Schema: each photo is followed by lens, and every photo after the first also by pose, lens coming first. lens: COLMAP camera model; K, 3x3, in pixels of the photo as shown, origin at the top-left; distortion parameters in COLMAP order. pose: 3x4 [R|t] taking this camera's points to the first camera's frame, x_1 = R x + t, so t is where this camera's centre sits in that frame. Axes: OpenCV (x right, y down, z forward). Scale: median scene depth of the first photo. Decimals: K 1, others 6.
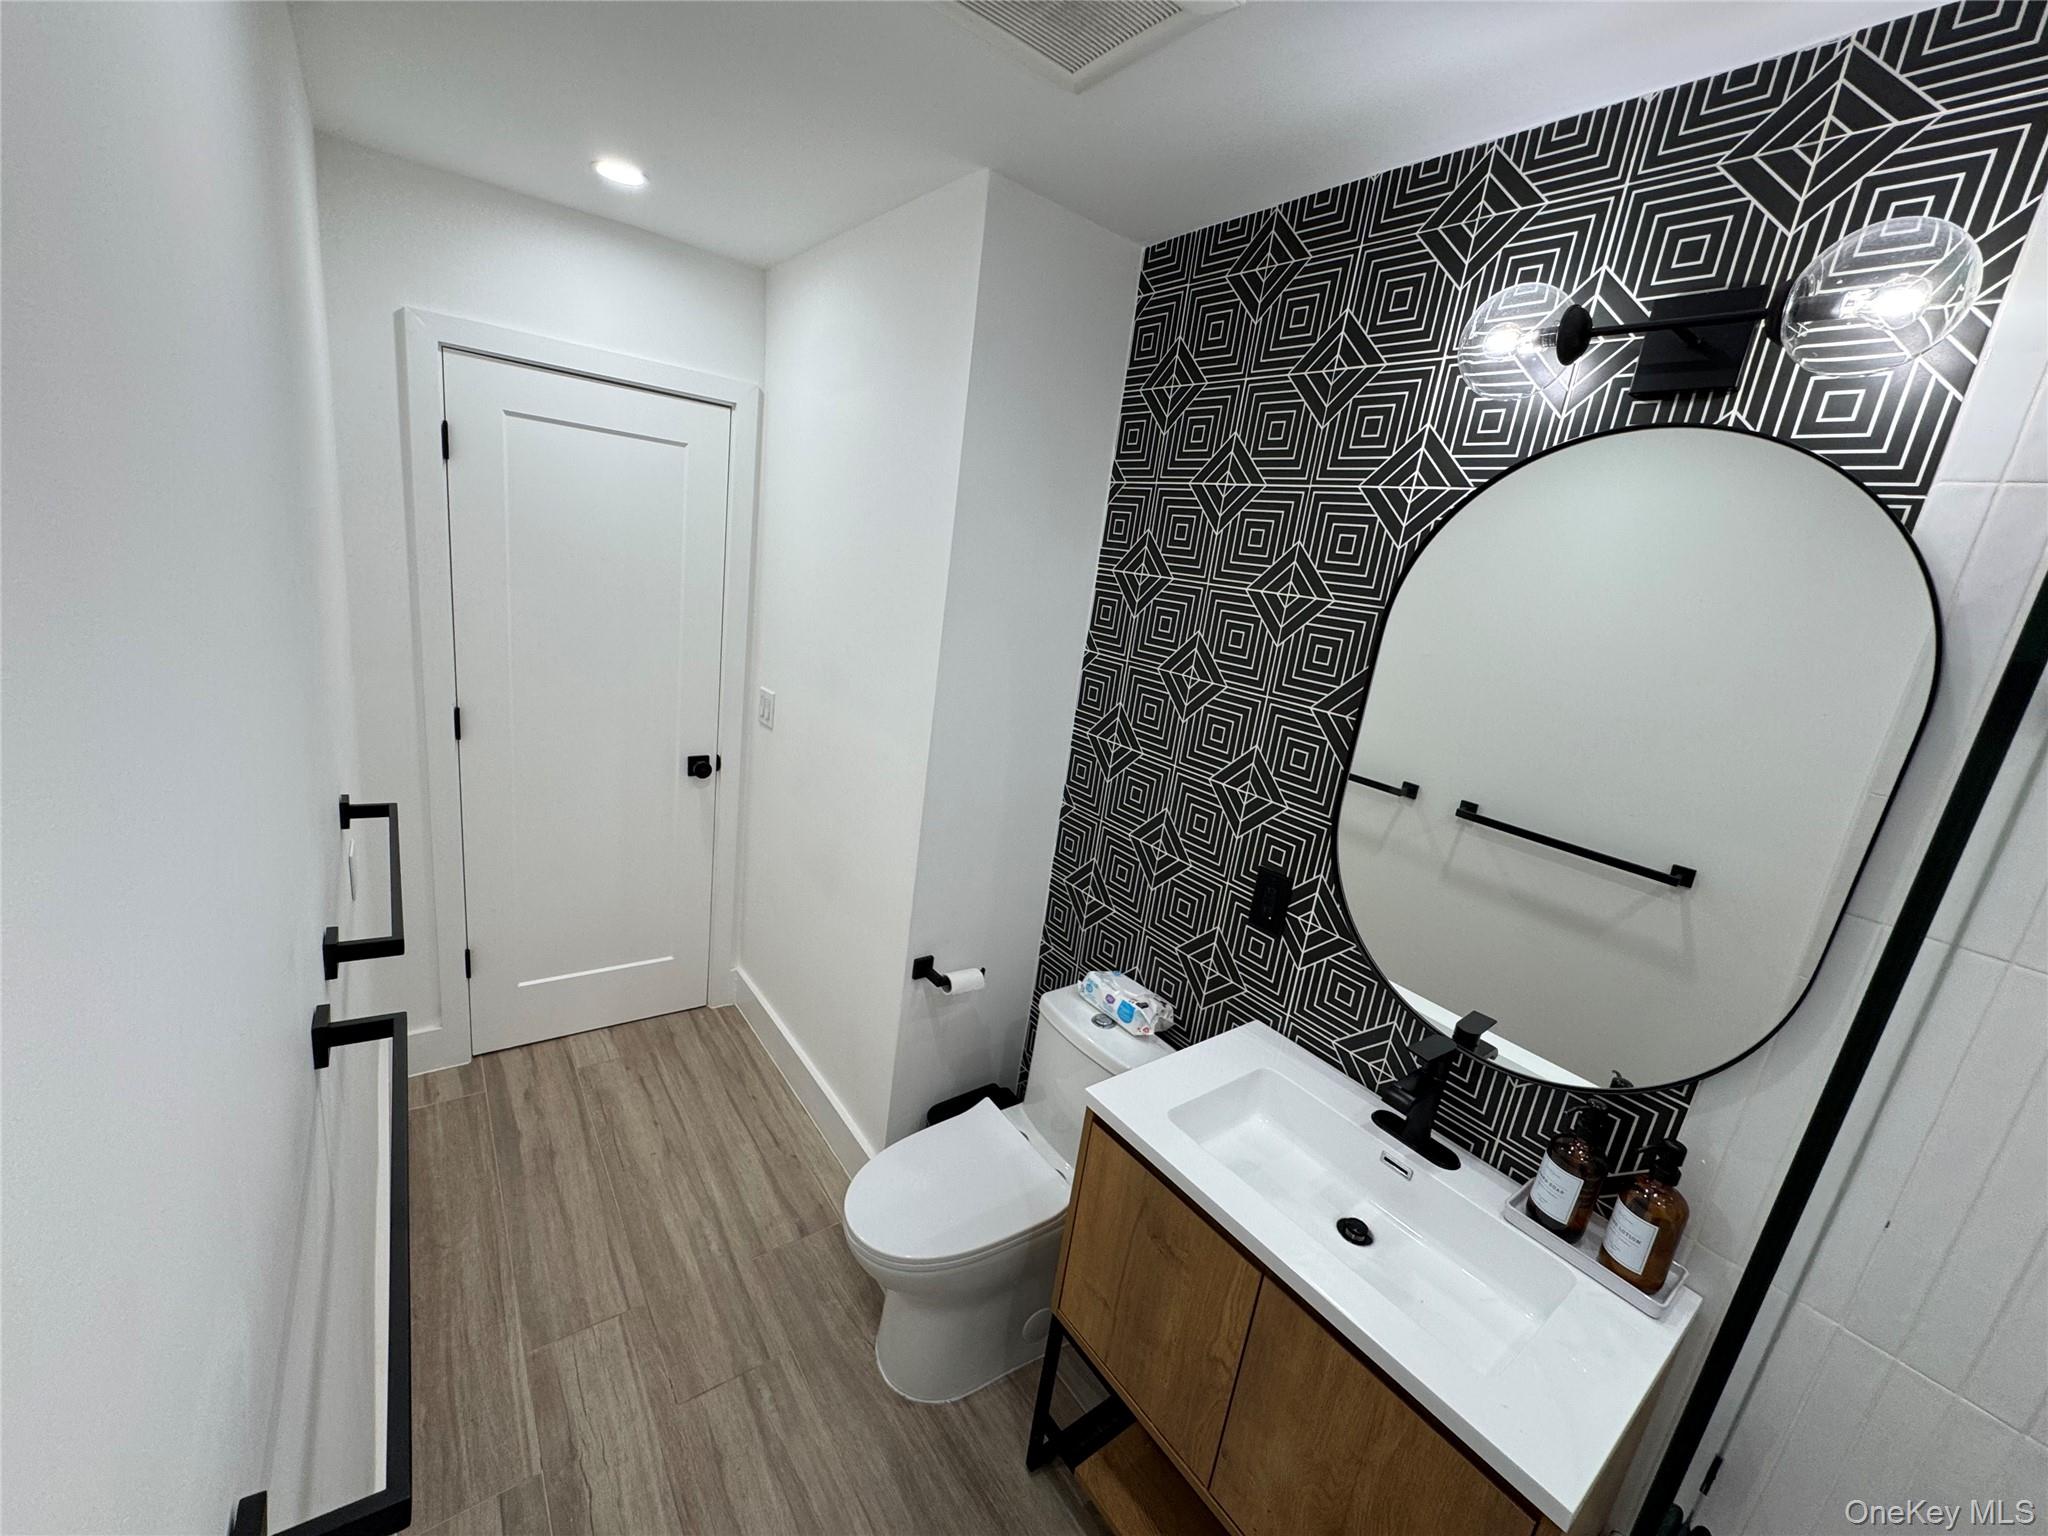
lens RADIAL K [[812.0, 0, 1026.8], [0, 812.0, 762.2], [0, 0, 1]] dist [-0.003494, -0.000087]
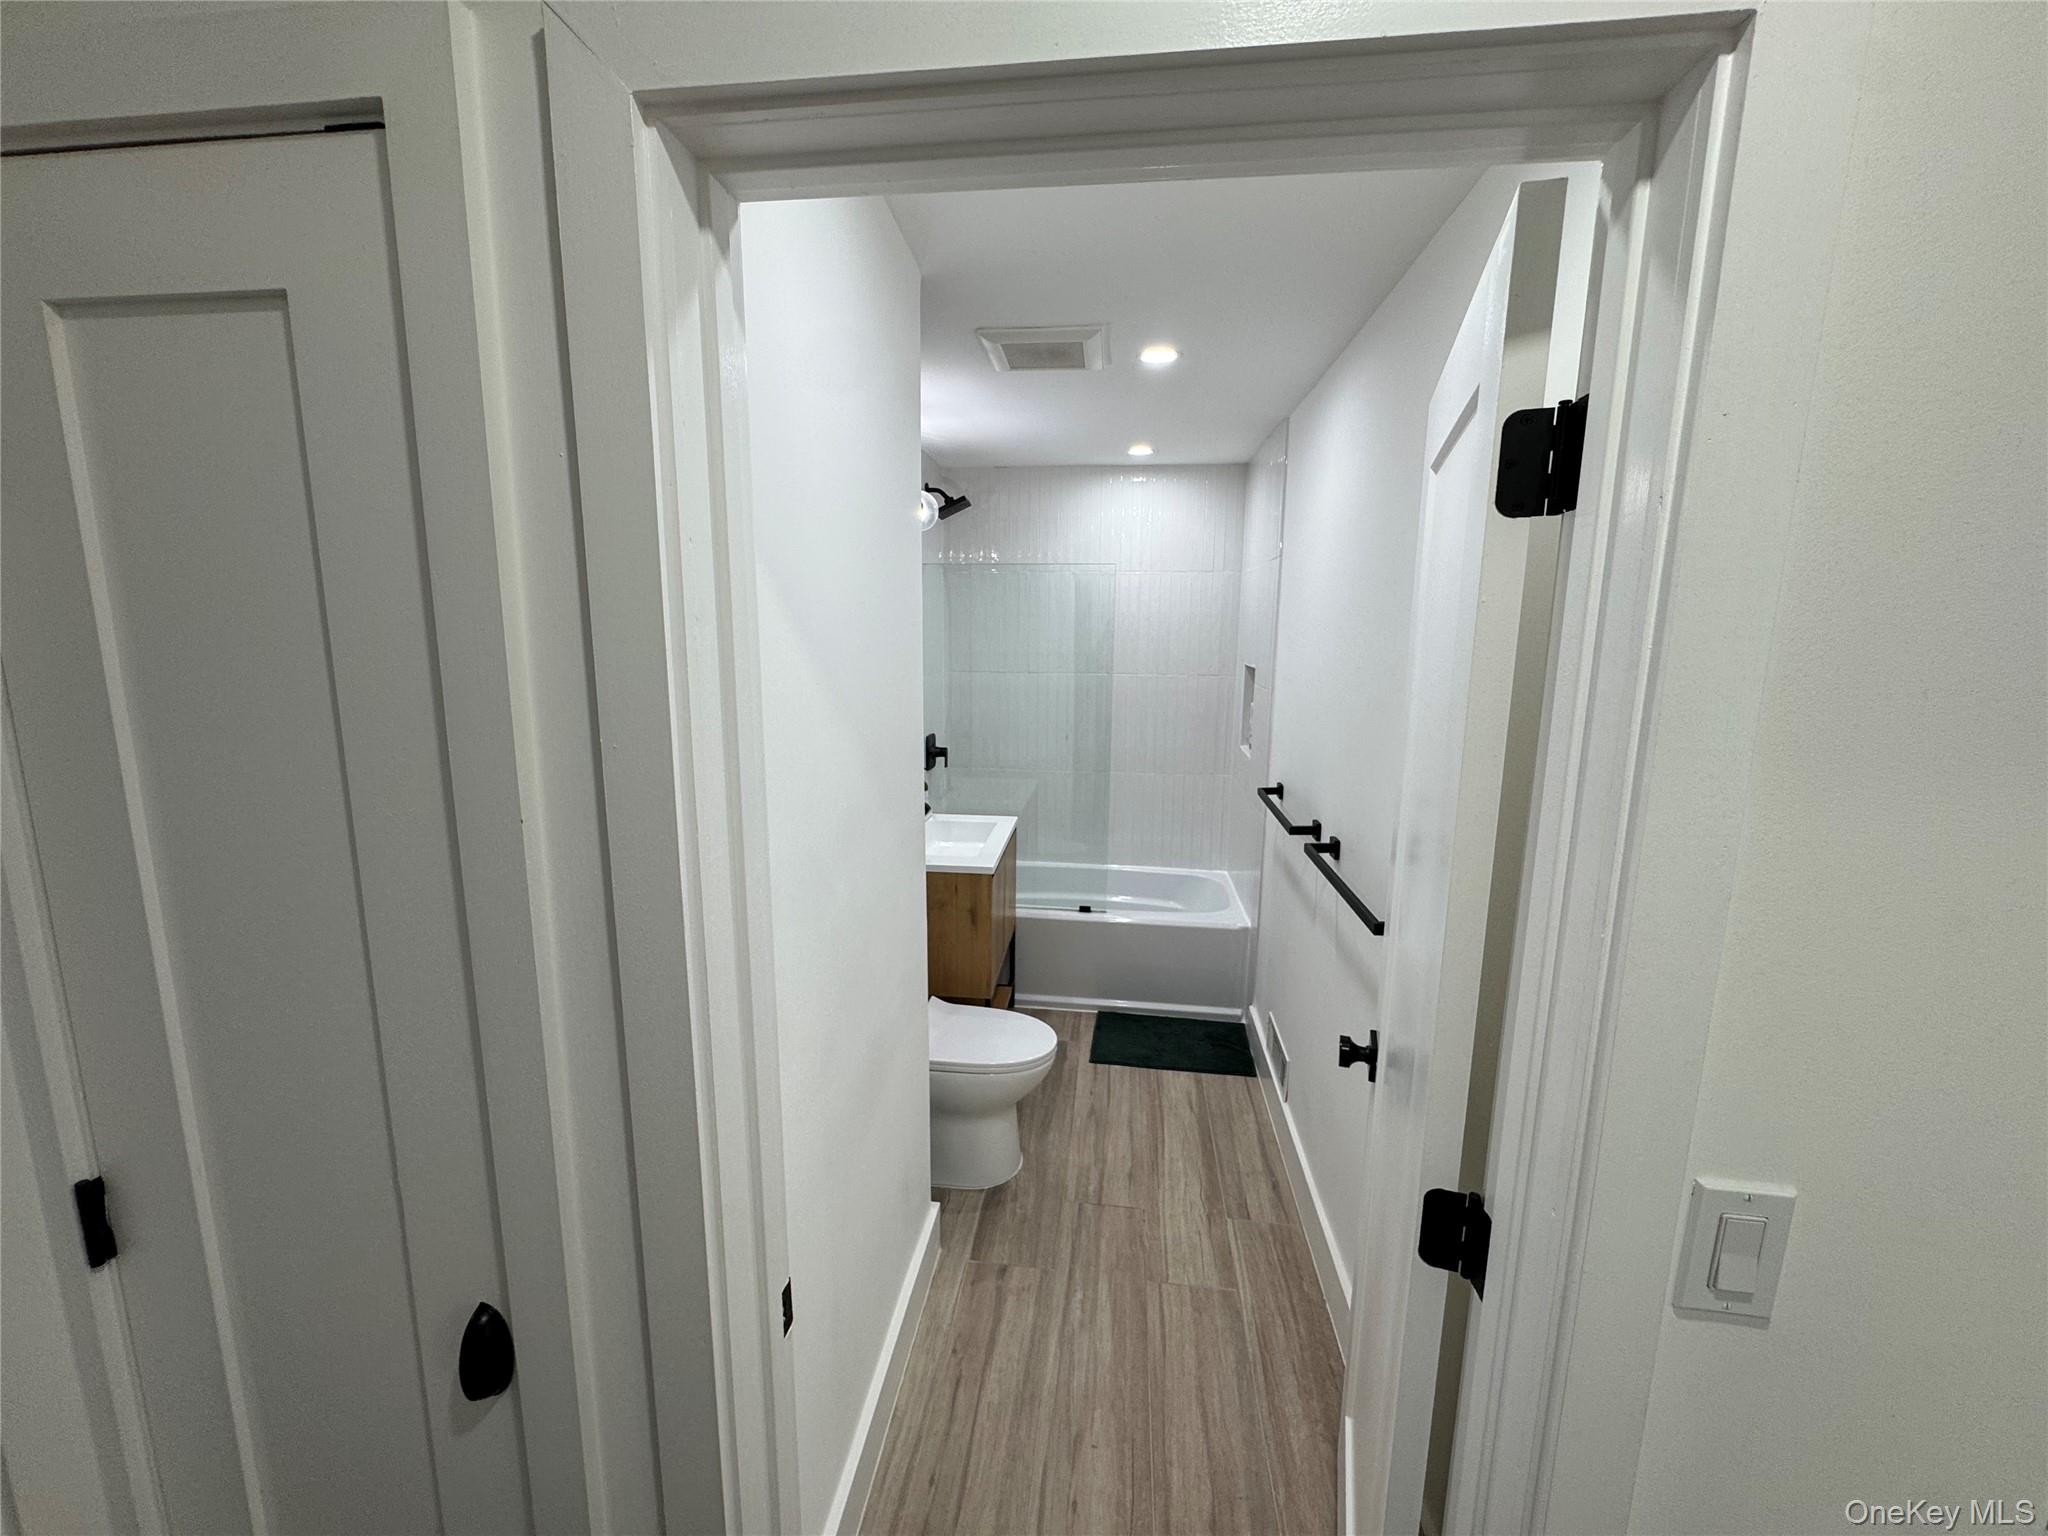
lens RADIAL K [[812.0, 0, 1020.9], [0, 812.0, 765.7], [0, 0, 1]] dist [-0.003494, -0.000087]
pose [[-0.715305, -0.249391, 0.652796, -0.994255], [0.075162, 0.901275, 0.426678, -0.543897], [-0.694759, 0.354271, -0.625941, 1.728983]]
